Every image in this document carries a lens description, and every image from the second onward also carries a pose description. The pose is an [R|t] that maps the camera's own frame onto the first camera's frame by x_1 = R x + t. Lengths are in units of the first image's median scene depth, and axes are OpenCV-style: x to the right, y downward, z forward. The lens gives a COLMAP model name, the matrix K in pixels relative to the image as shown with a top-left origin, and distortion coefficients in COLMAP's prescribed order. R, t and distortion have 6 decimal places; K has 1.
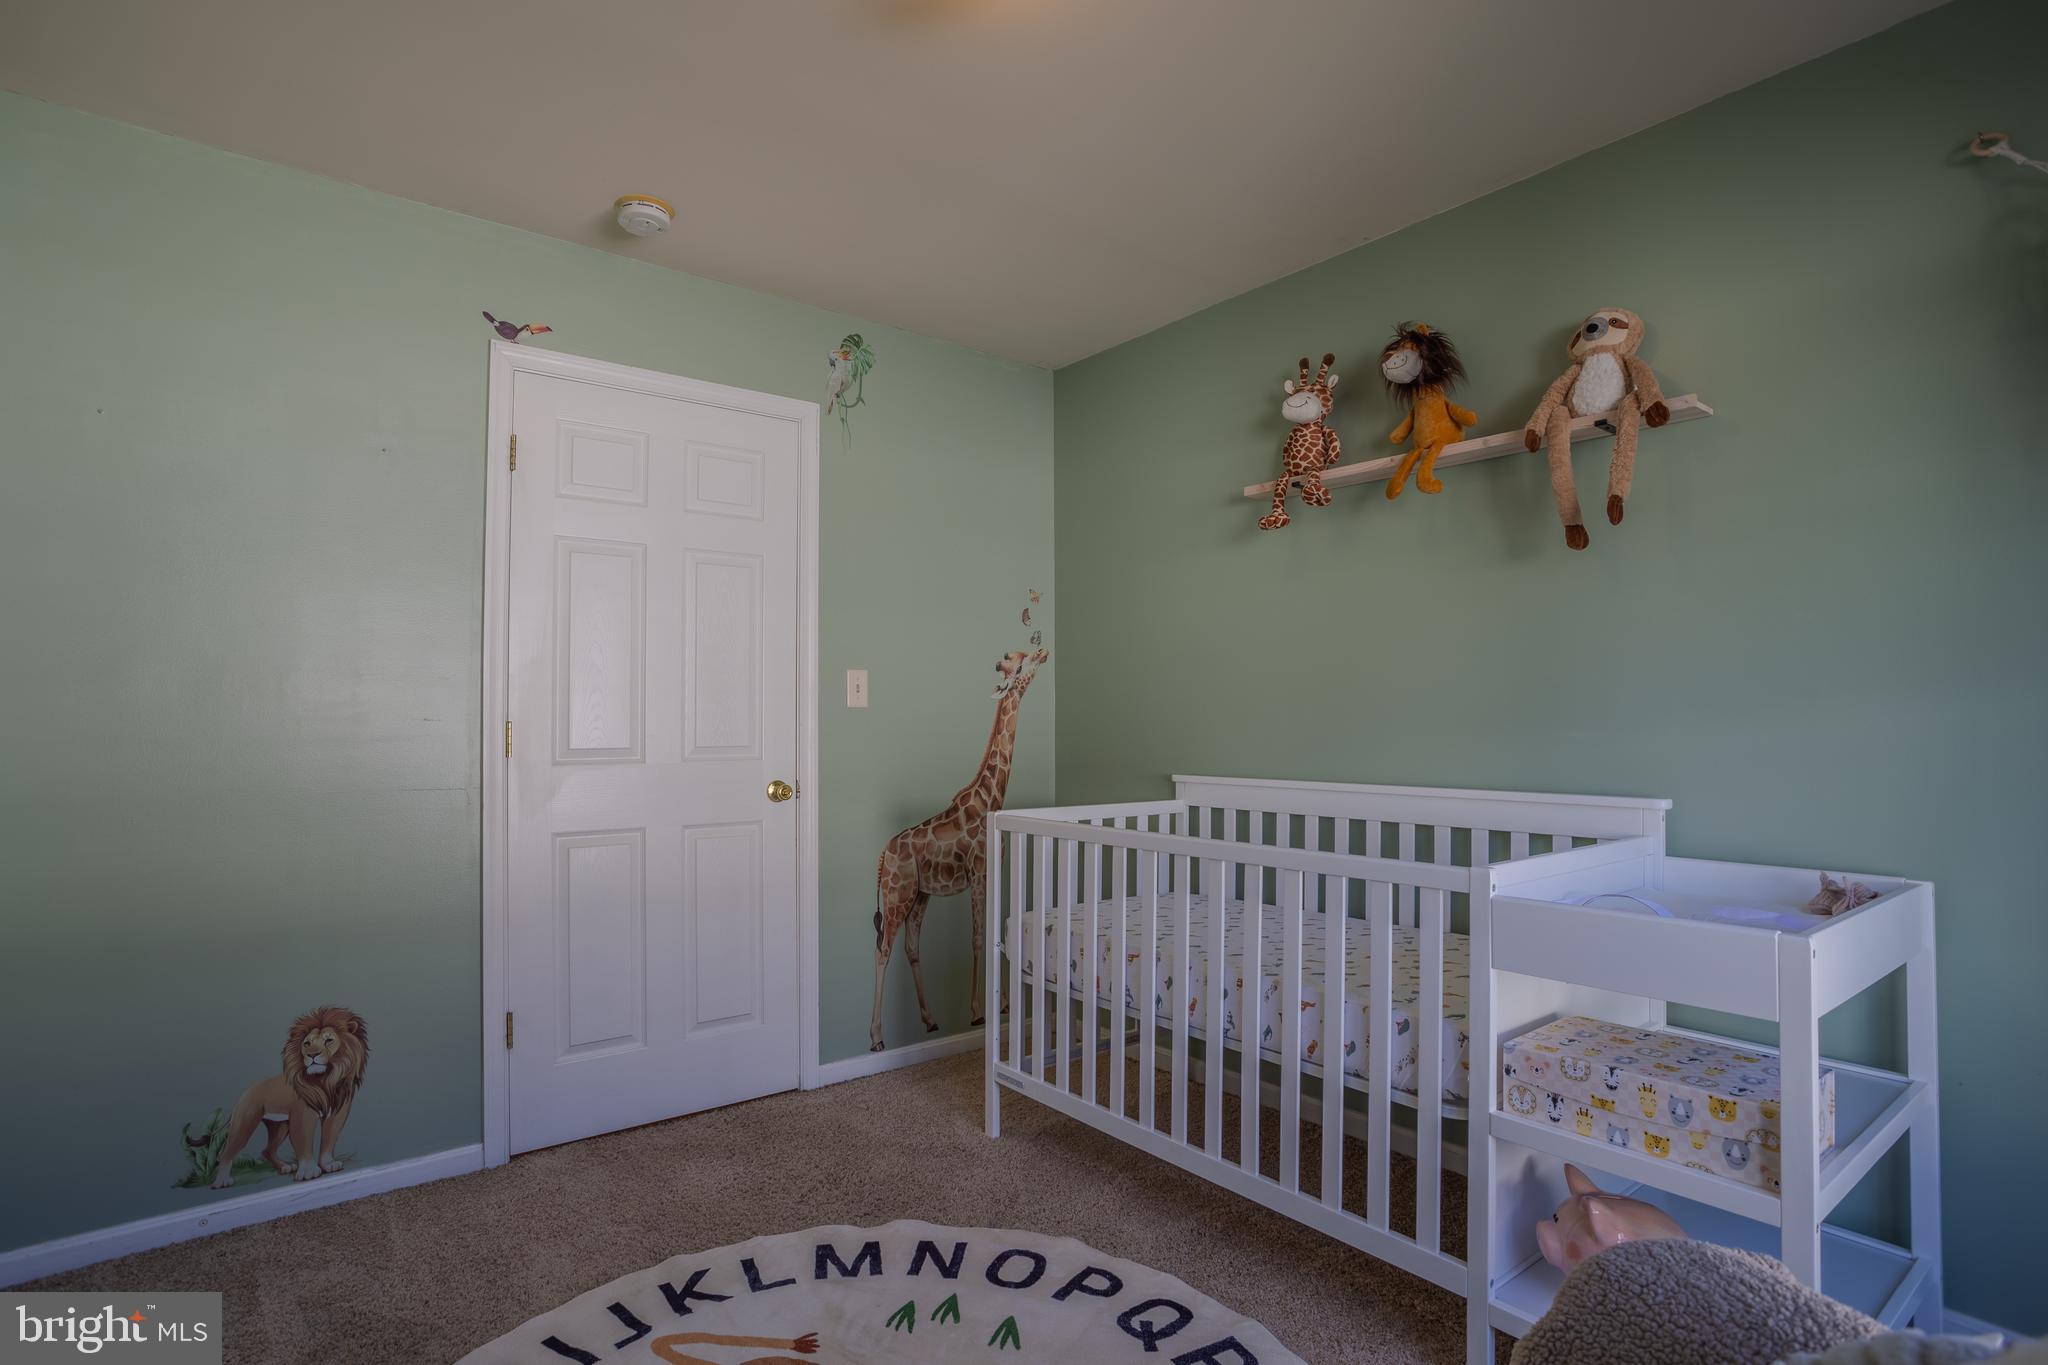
lens RADIAL K [[1010.7, 0, 1024.2], [0, 1010.7, 730.0], [0, 0, 1]] dist [-0.085899, 0.021106]
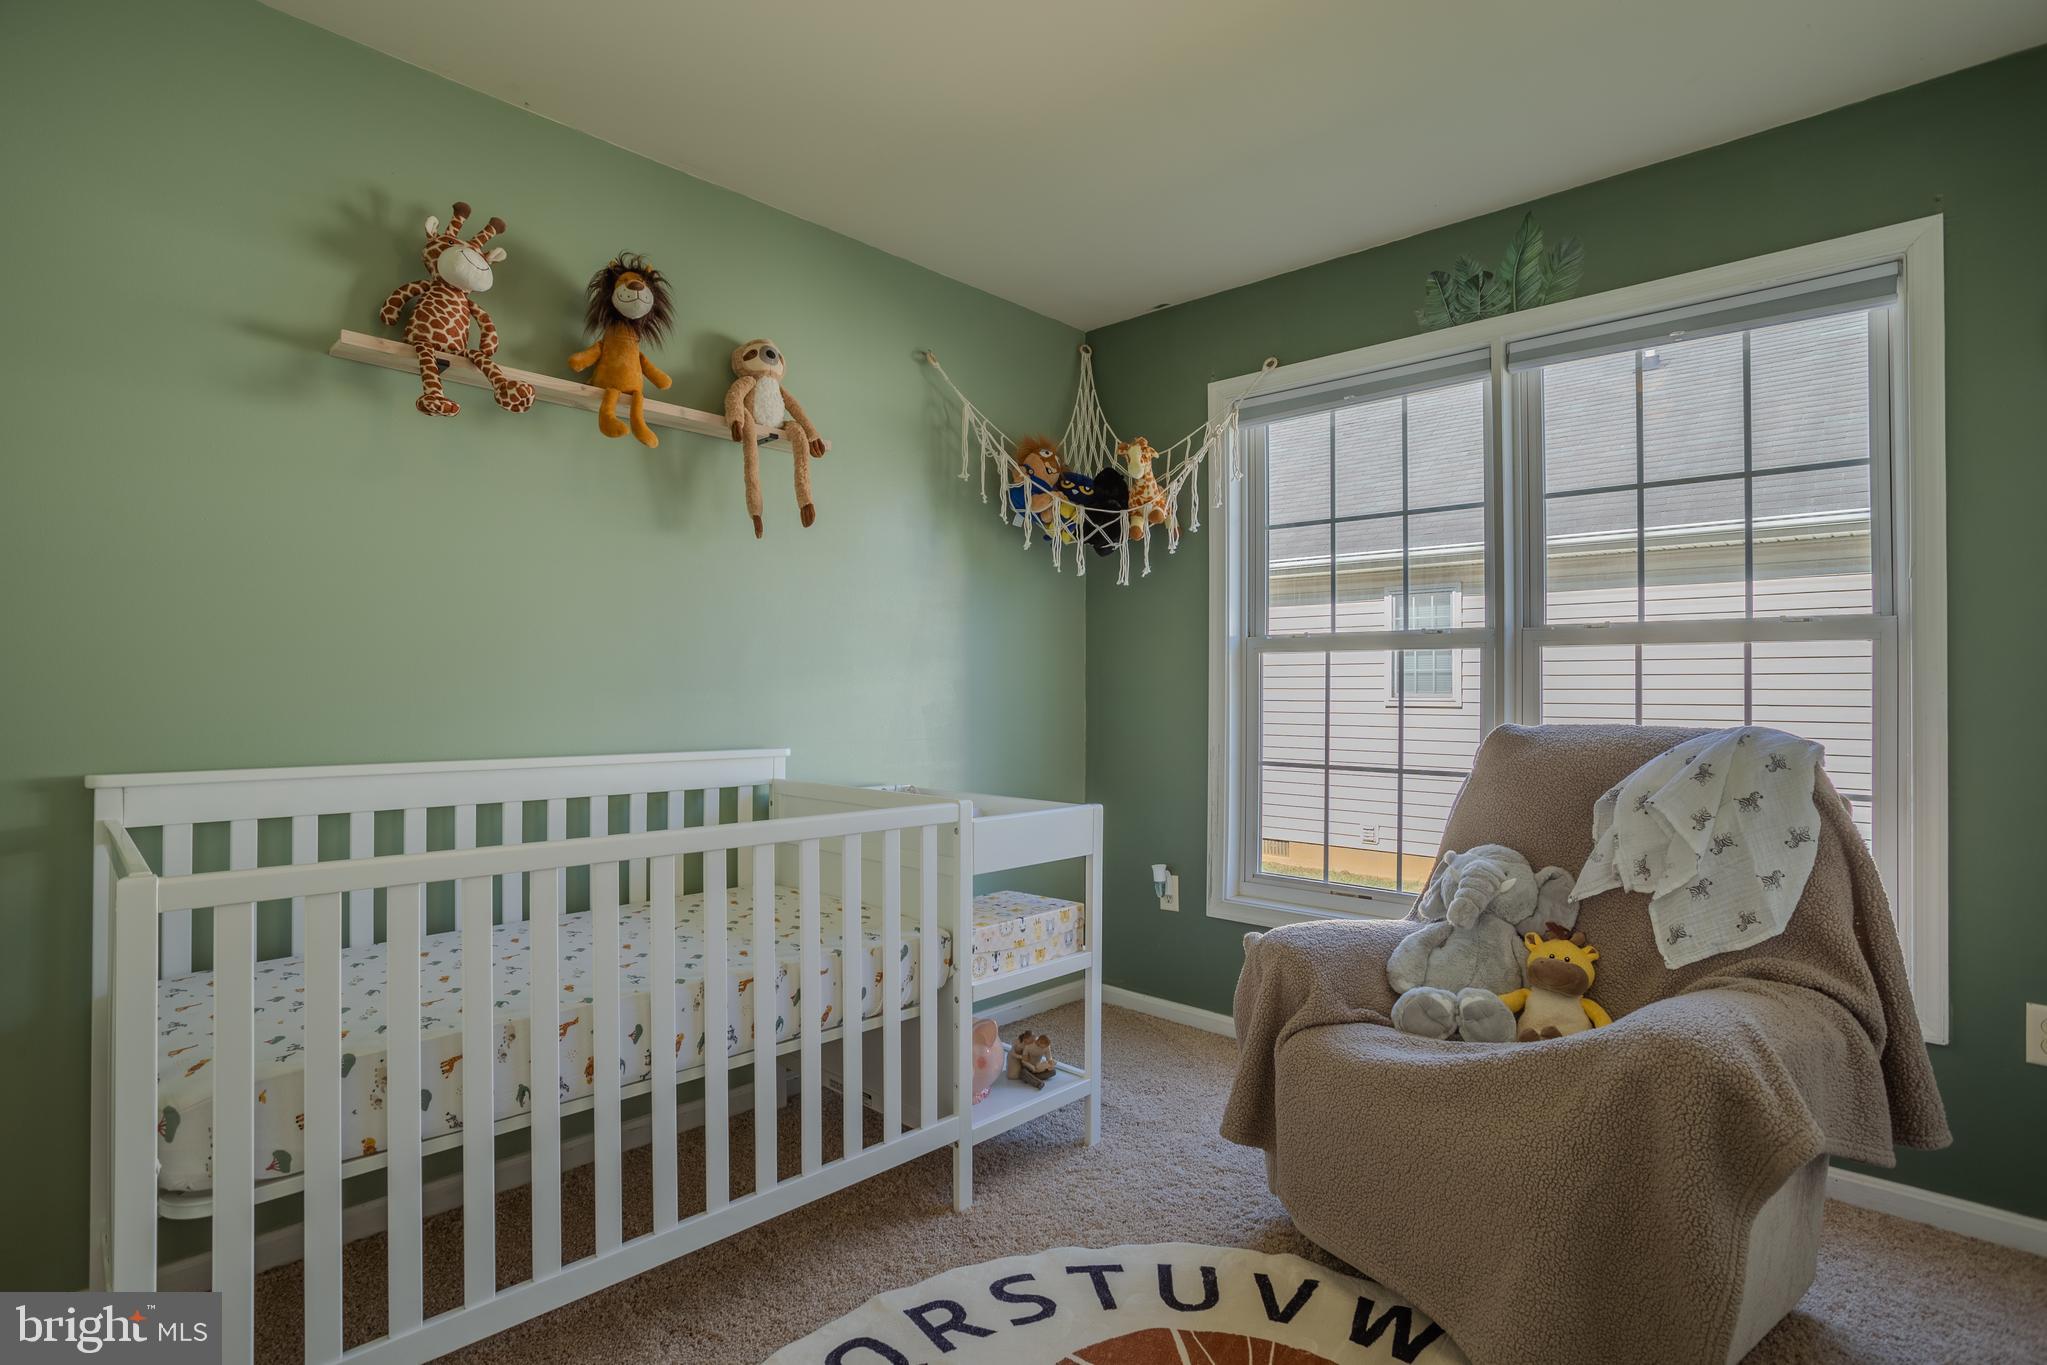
lens RADIAL K [[1021.9, 0, 1022.4], [0, 1021.9, 685.3], [0, 0, 1]] dist [-0.084091, 0.041878]
pose [[-0.161503, 0.005951, 0.986854, -0.606524], [-0.000977, 0.999980, -0.006191, -0.001443], [-0.986872, -0.001964, -0.161494, 0.798505]]
